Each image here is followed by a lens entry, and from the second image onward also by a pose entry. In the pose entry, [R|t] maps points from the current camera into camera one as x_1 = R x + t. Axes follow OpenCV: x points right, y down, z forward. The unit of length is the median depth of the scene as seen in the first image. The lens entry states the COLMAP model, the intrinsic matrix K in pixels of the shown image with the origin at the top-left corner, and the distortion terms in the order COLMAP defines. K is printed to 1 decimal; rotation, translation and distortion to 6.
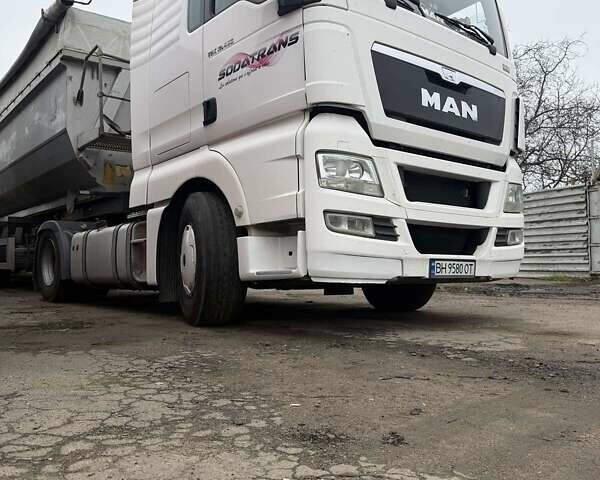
lens RADIAL K [[554.4, 0, 301.8], [0, 554.4, 242.1], [0, 0, 1]] dist [0.165800, -0.340957]
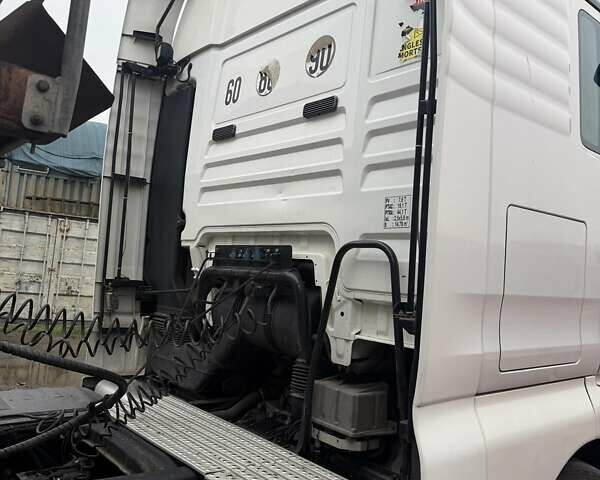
lens RADIAL K [[553.3, 0, 299.4], [0, 553.3, 234.0], [0, 0, 1]] dist [0.173780, -0.374193]
pose [[-0.009995, 0.083897, 0.996424, -0.750202], [-0.143558, 0.986031, -0.084462, -0.226269], [-0.989591, -0.143889, 0.002189, 1.332899]]
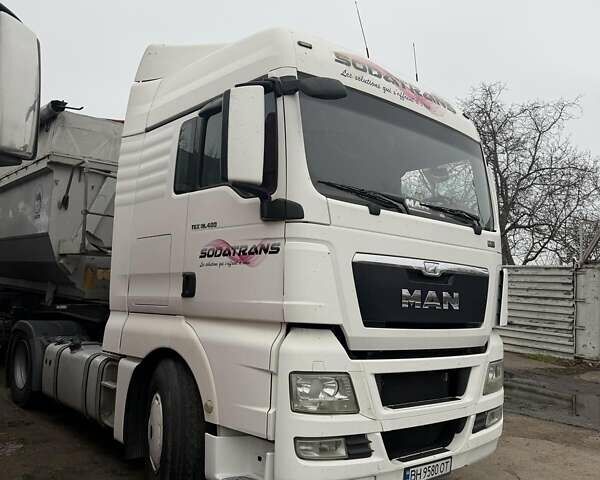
lens RADIAL K [[554.4, 0, 301.8], [0, 554.4, 242.1], [0, 0, 1]] dist [0.165800, -0.340957]
pose [[0.998289, 0.056703, 0.014291, 0.015433], [-0.056232, 0.997923, -0.031423, -0.288022], [-0.016043, 0.030566, 0.999404, 0.017142]]
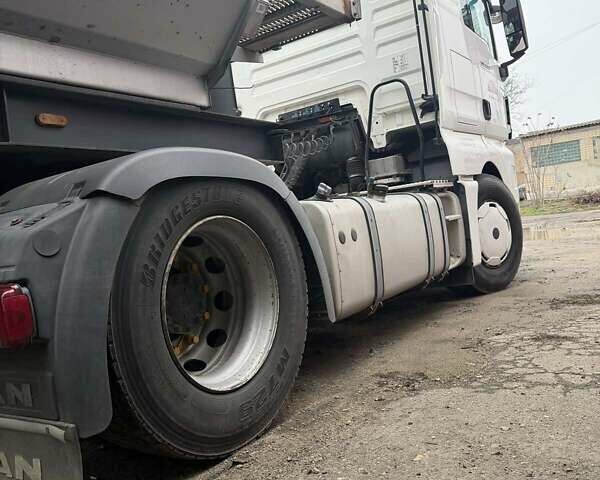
lens RADIAL K [[554.4, 0, 301.8], [0, 554.4, 242.1], [0, 0, 1]] dist [0.165800, -0.340957]
pose [[-0.293406, 0.017304, 0.955831, -1.208516], [0.077183, 0.997001, 0.005643, 0.013149], [-0.952867, 0.075430, -0.293862, 1.760926]]
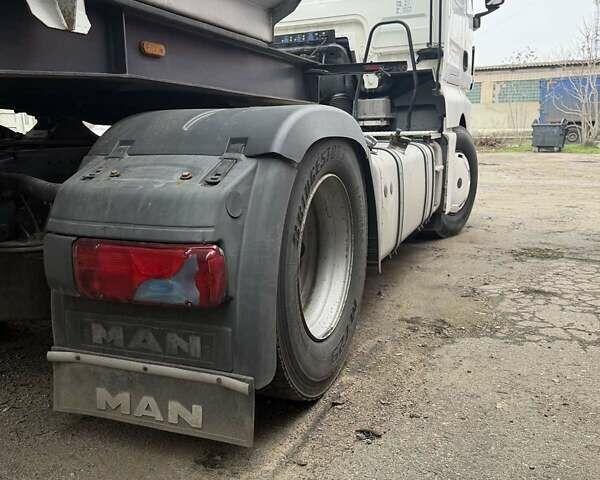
lens RADIAL K [[554.4, 0, 301.8], [0, 554.4, 242.1], [0, 0, 1]] dist [0.165800, -0.340957]
pose [[-0.461700, -0.155010, 0.873387, -1.159549], [-0.027540, 0.986643, 0.160553, -0.027920], [-0.886608, 0.050074, -0.459802, 1.923248]]
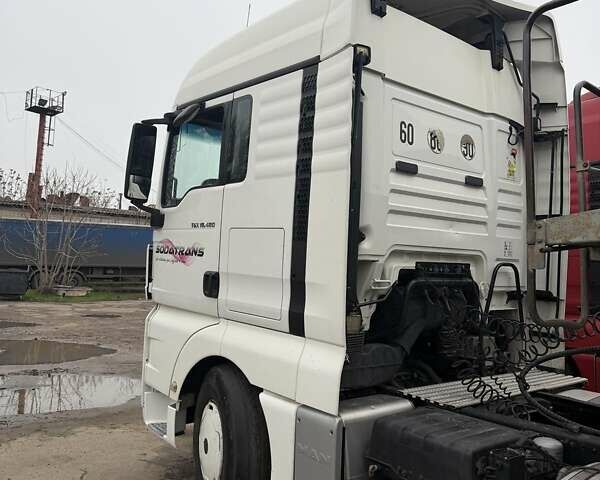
lens RADIAL K [[554.4, 0, 301.8], [0, 554.4, 242.1], [0, 0, 1]] dist [0.165800, -0.340957]
pose [[-0.999460, -0.032443, 0.005202, 0.128619], [-0.032795, 0.994703, -0.097419, -0.194925], [-0.002014, -0.097537, -0.995230, 2.325501]]
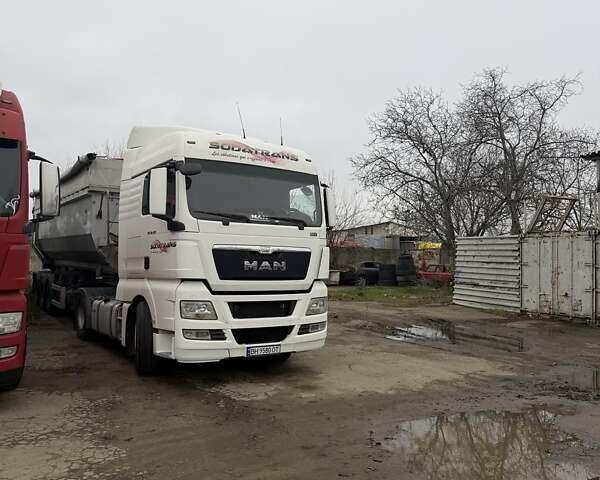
lens RADIAL K [[554.4, 0, 301.8], [0, 554.4, 242.1], [0, 0, 1]] dist [0.165800, -0.340957]
pose [[0.993639, 0.017659, -0.111219, 0.577582], [-0.015690, 0.999705, 0.018550, -0.347792], [0.111514, -0.016687, 0.993623, -0.855418]]
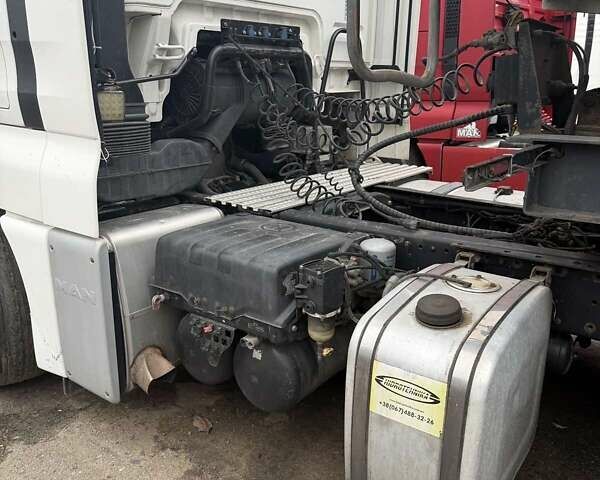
lens RADIAL K [[554.4, 0, 301.8], [0, 554.4, 242.1], [0, 0, 1]] dist [0.165800, -0.340957]
pose [[-0.973694, 0.061361, -0.219443, 0.015763], [0.009944, 0.973584, 0.228111, -0.155809], [0.227644, 0.219928, -0.948583, 2.112849]]
